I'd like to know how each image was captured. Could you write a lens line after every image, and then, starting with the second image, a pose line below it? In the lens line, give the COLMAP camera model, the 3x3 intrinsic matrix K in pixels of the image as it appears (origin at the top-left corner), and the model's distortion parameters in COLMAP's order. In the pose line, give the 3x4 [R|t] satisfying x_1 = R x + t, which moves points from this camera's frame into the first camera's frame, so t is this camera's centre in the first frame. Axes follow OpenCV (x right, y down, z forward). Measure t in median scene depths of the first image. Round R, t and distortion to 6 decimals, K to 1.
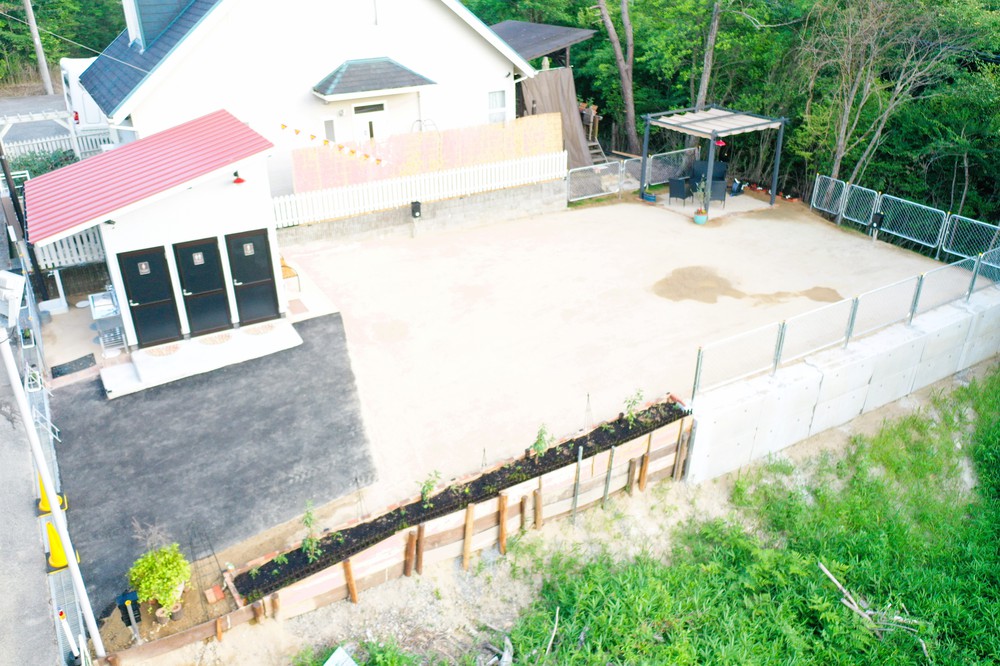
lens RADIAL K [[834.3, 0, 500.0], [0, 834.3, 333.0], [0, 0, 1]] dist [-0.012179, 0.001584]
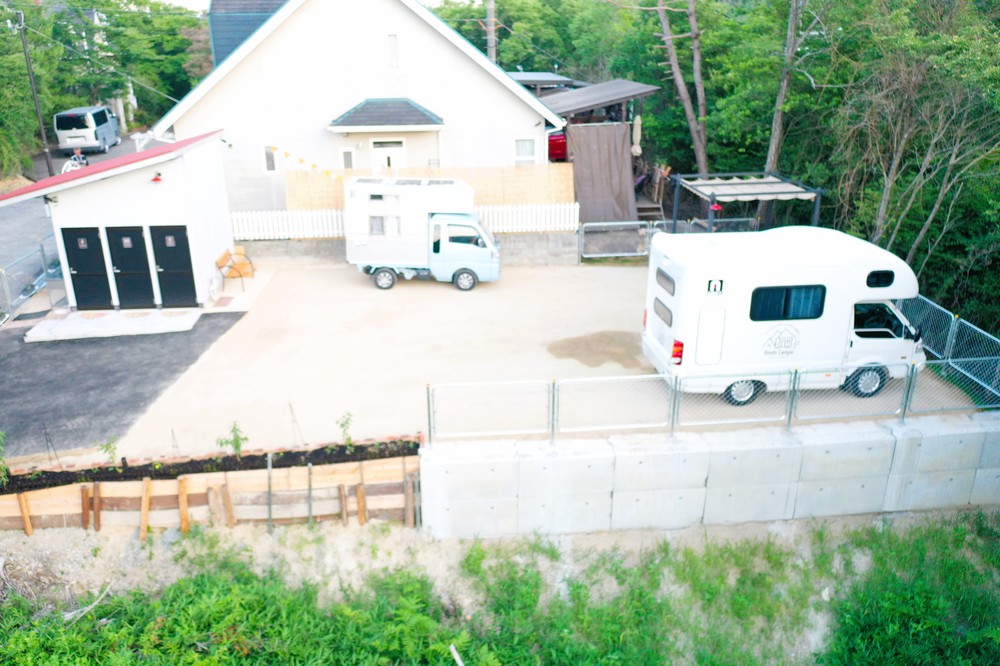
lens RADIAL K [[834.3, 0, 500.0], [0, 834.3, 333.0], [0, 0, 1]] dist [-0.012179, 0.001584]
pose [[0.895181, 0.157264, -0.417035, 0.605124], [-0.195589, 0.979384, -0.050514, -0.007421], [0.400494, 0.126786, 0.907486, 0.153105]]
